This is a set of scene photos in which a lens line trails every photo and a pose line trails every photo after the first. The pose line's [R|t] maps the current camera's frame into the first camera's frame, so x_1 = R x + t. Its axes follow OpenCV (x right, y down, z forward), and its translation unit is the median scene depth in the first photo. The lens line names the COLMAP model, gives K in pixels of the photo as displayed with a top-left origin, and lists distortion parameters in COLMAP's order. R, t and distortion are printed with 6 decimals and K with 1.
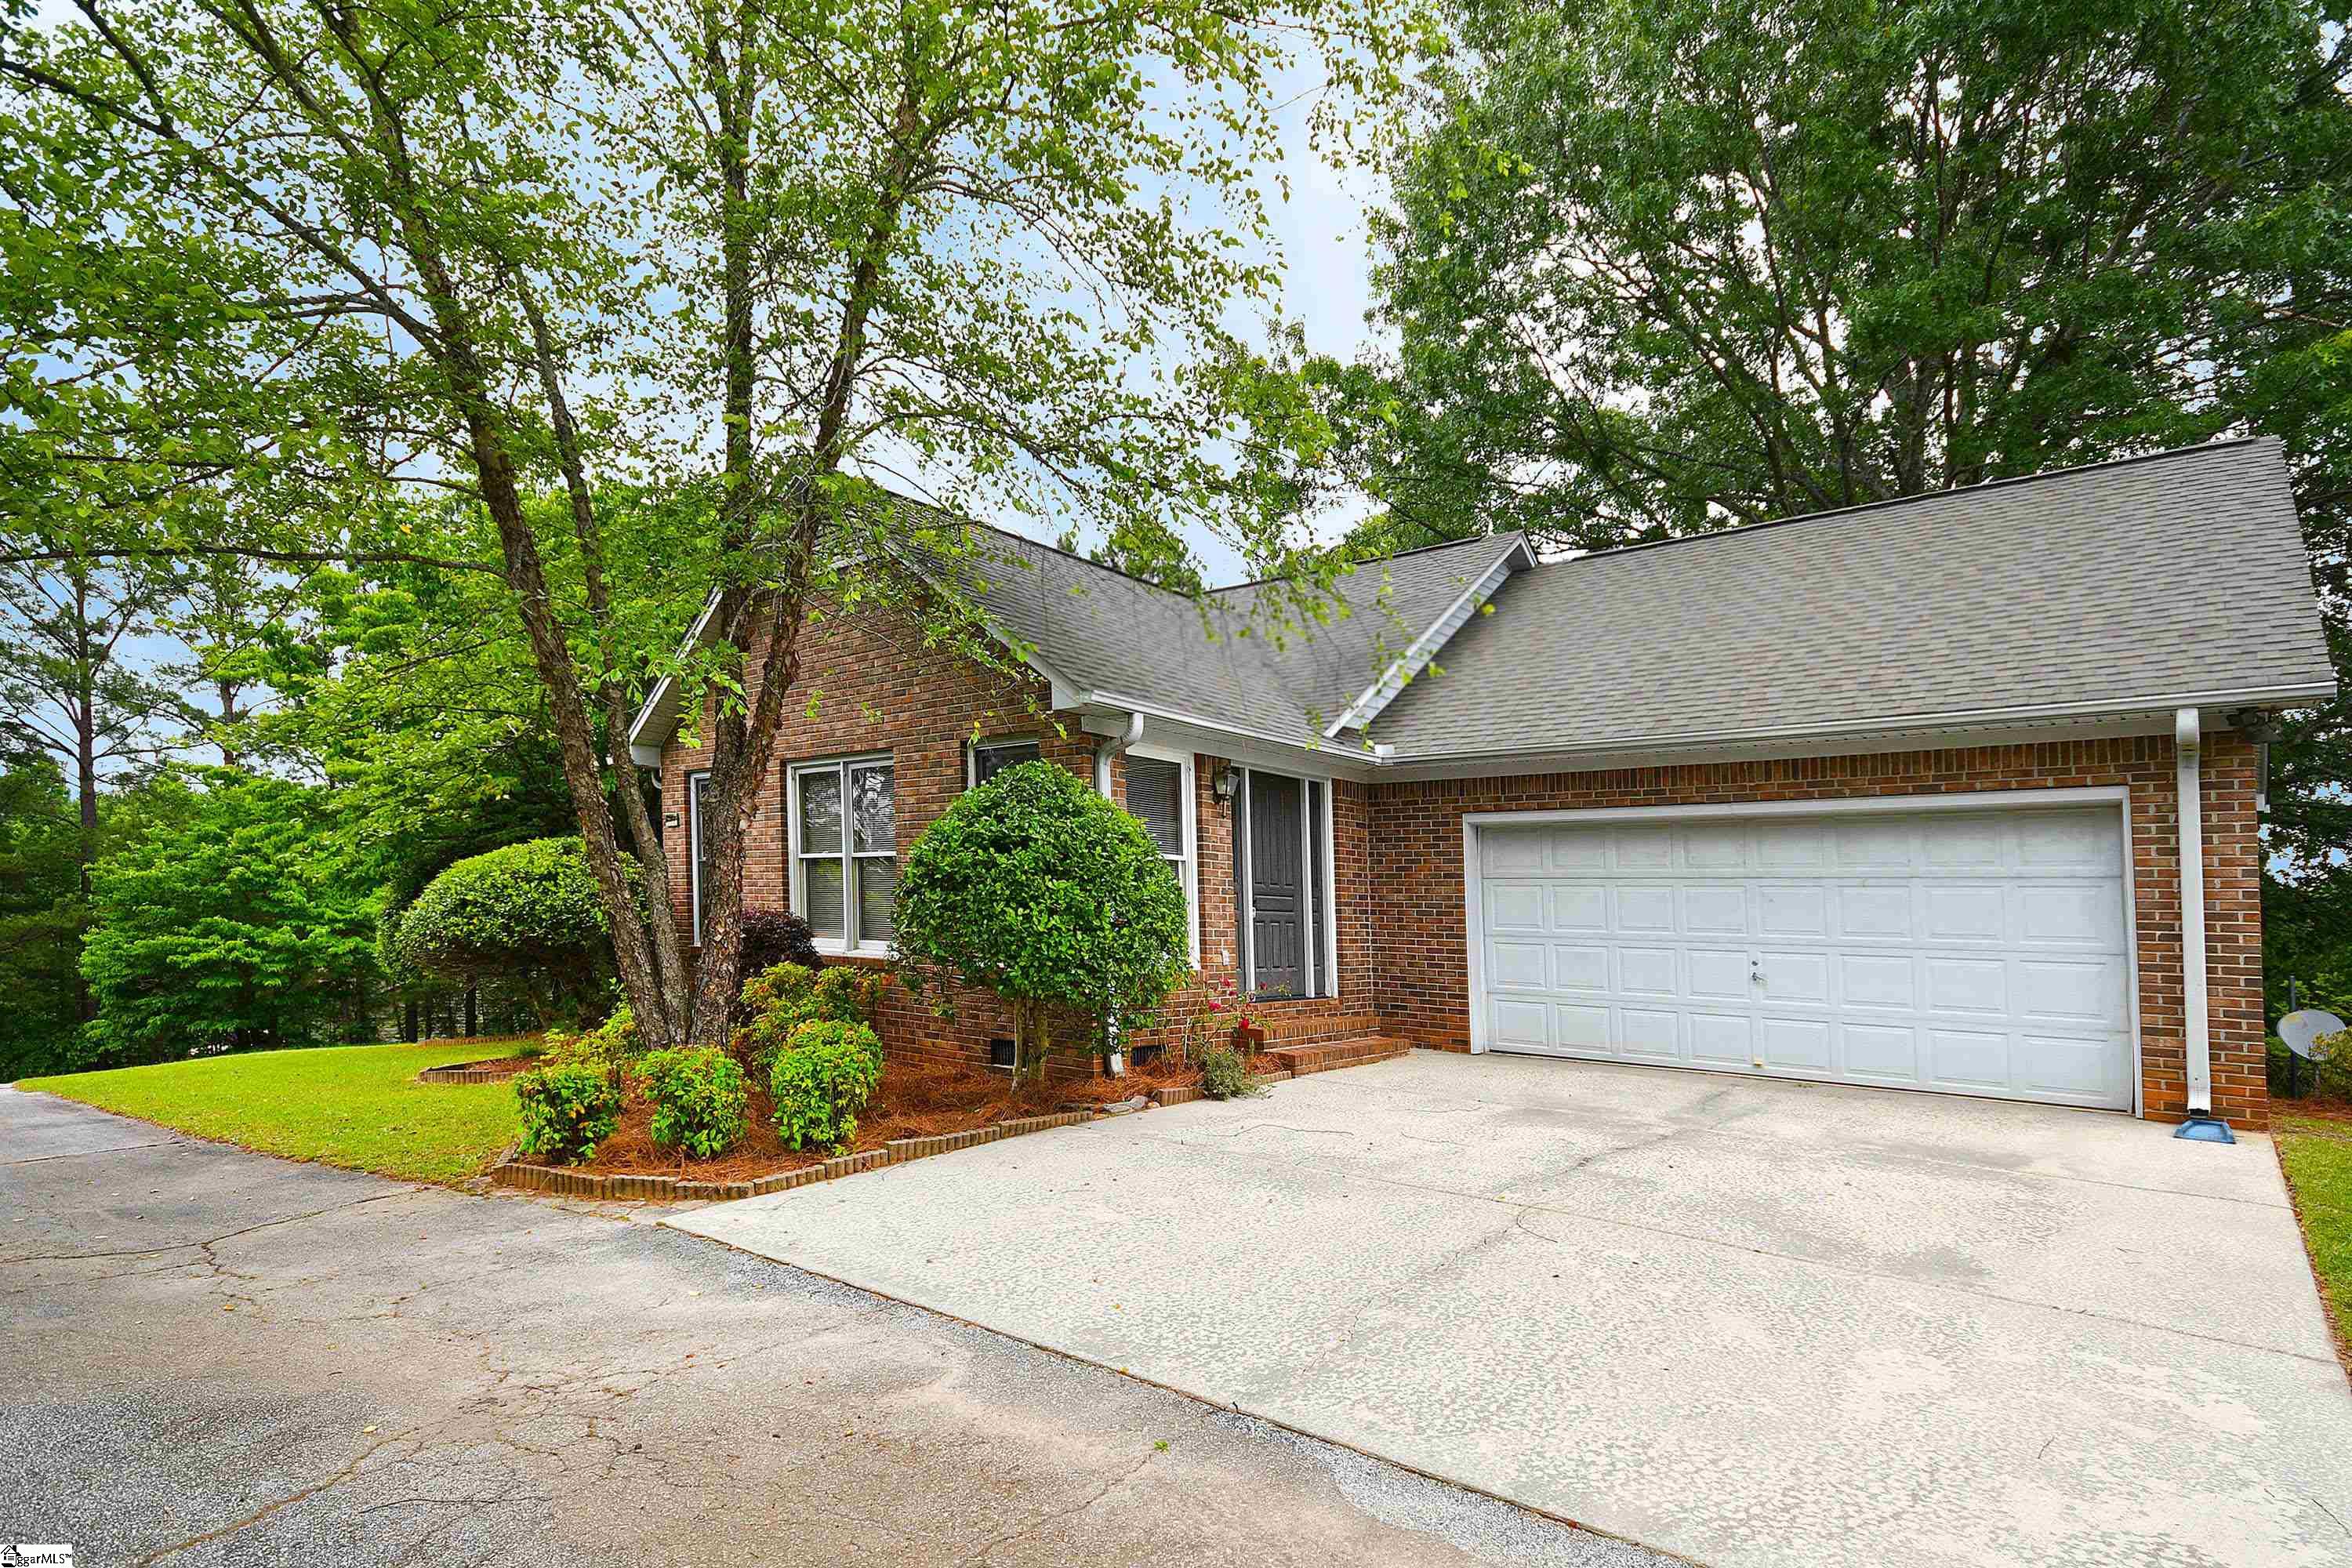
lens RADIAL K [[1187.4, 0, 1176.0], [0, 1187.4, 784.0], [0, 0, 1]] dist [0.003669, 0.000119]
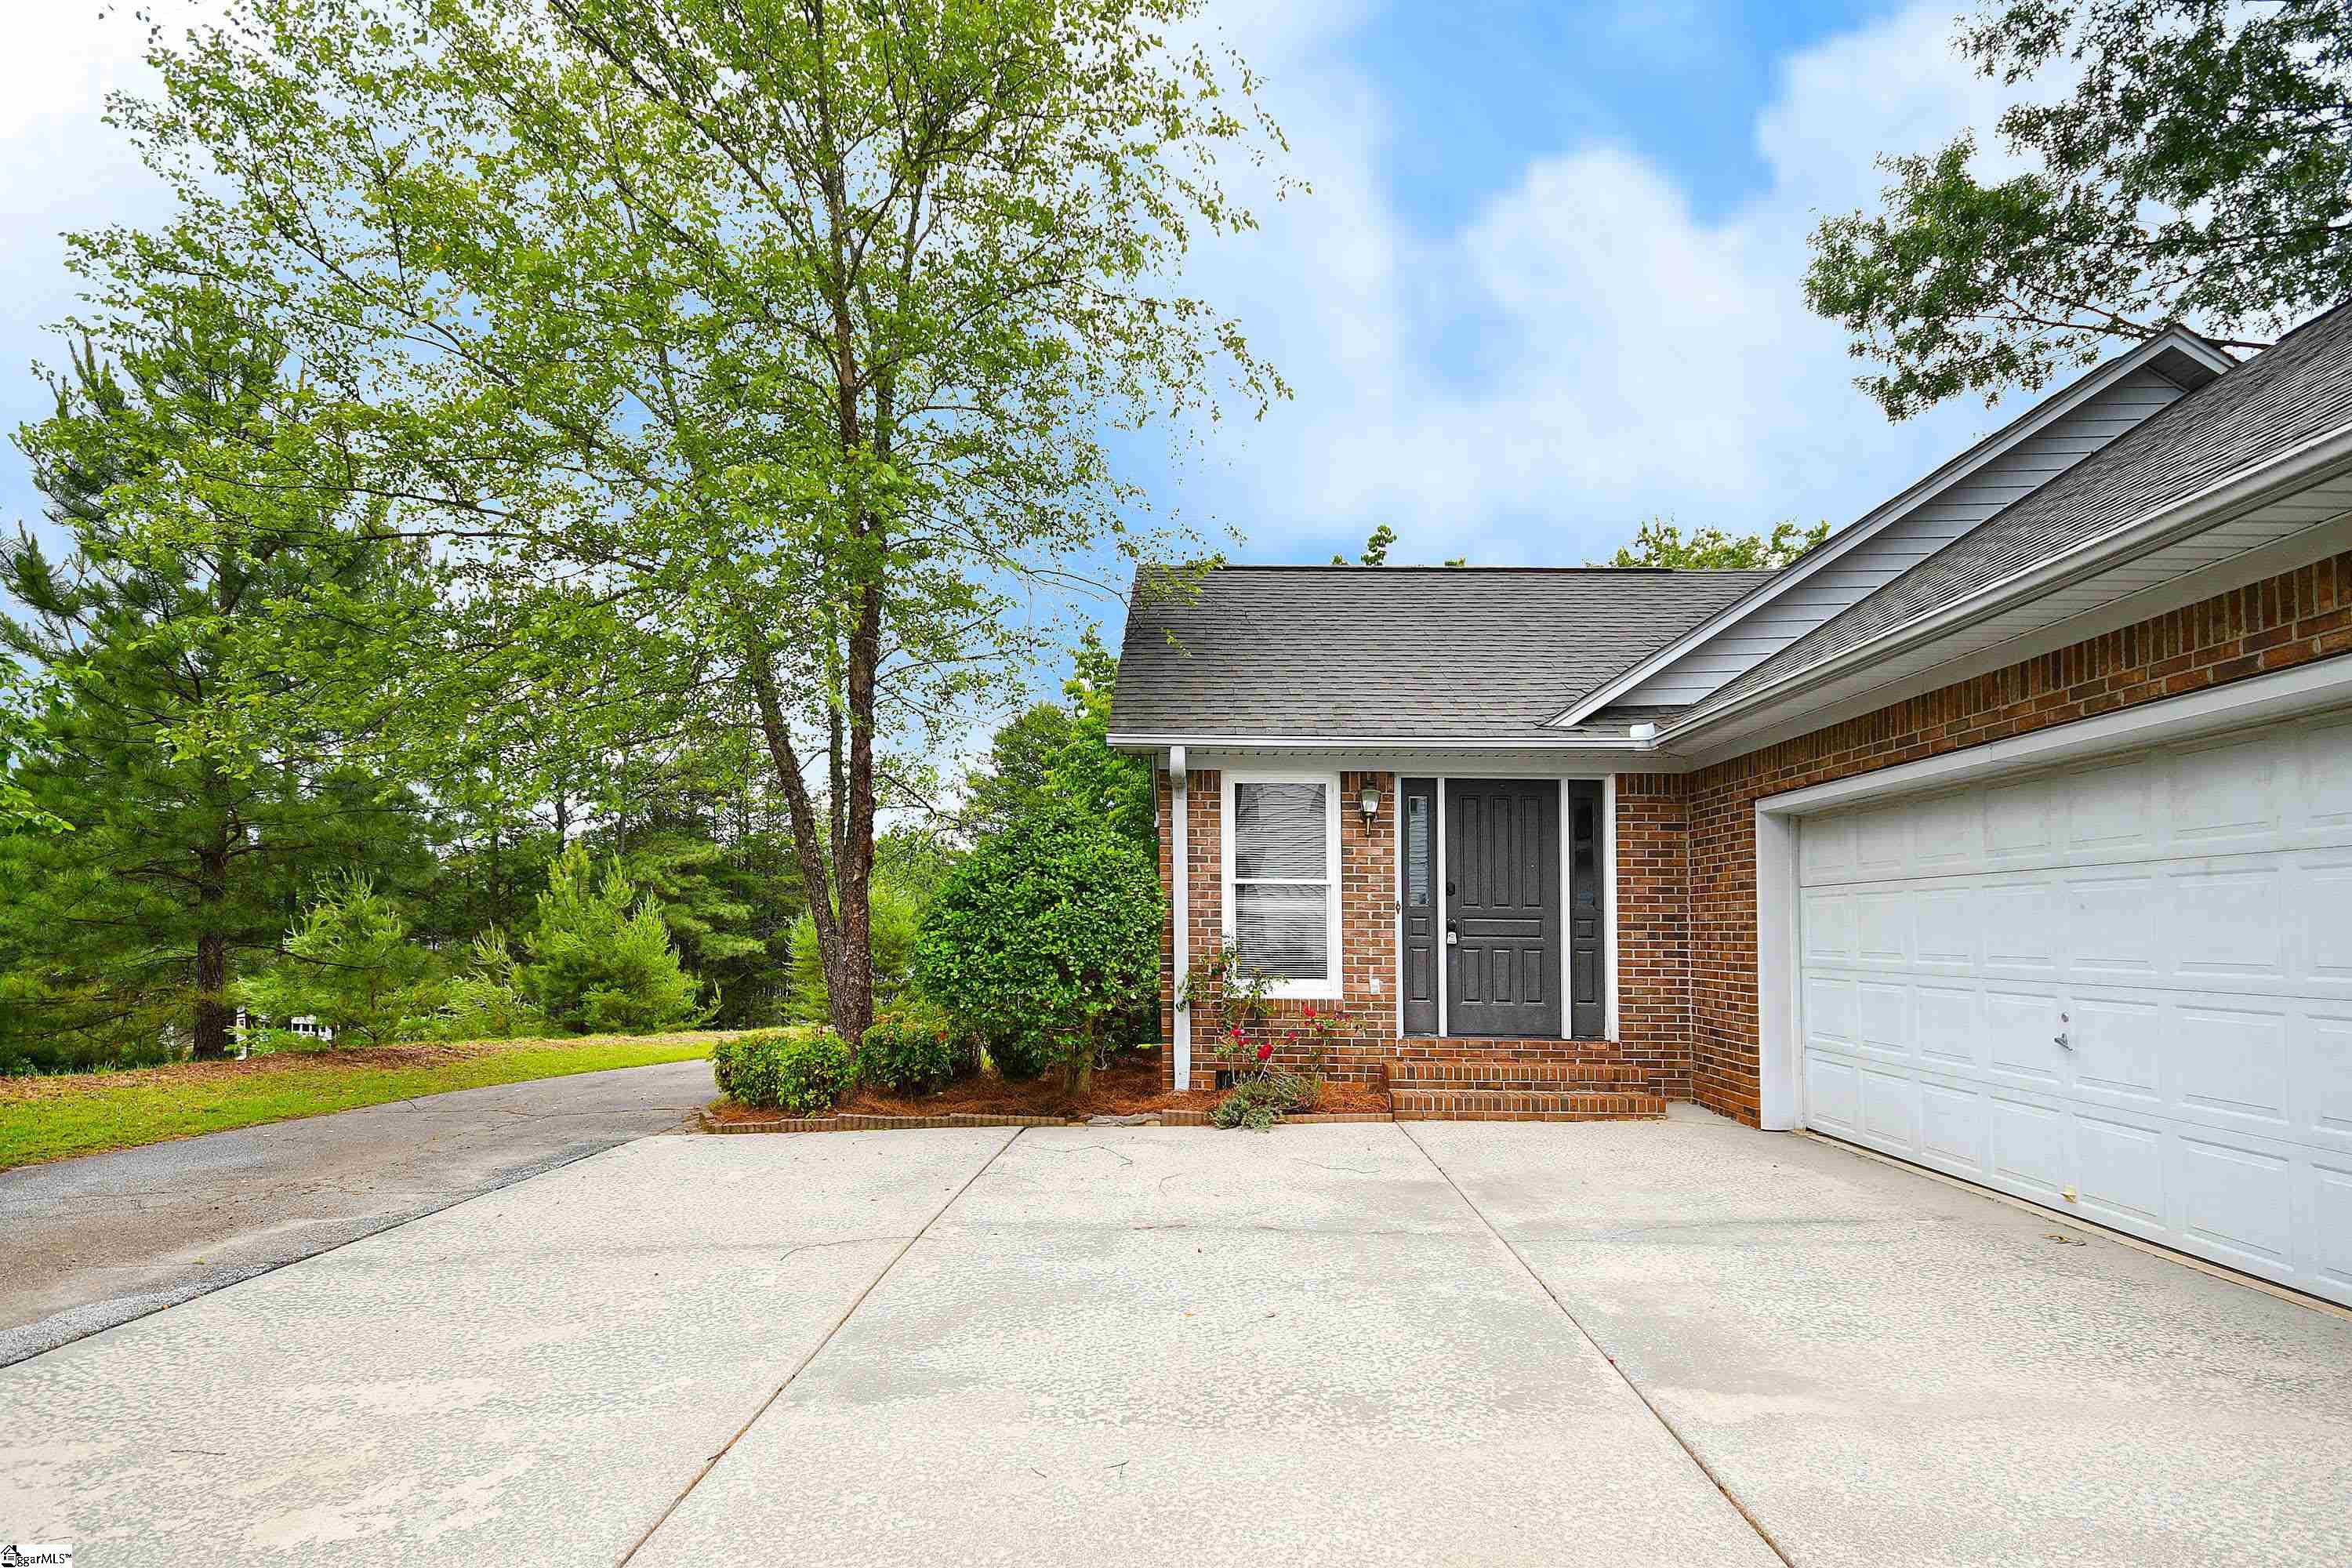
lens RADIAL K [[1121.0, 0, 1179.9], [0, 1121.0, 819.0], [0, 0, 1]] dist [0.002062, 0.000024]
pose [[0.625886, -0.093492, -0.774291, 0.664081], [0.089311, 0.994850, -0.047931, 0.045354], [0.774784, -0.039153, 0.631012, 0.344616]]
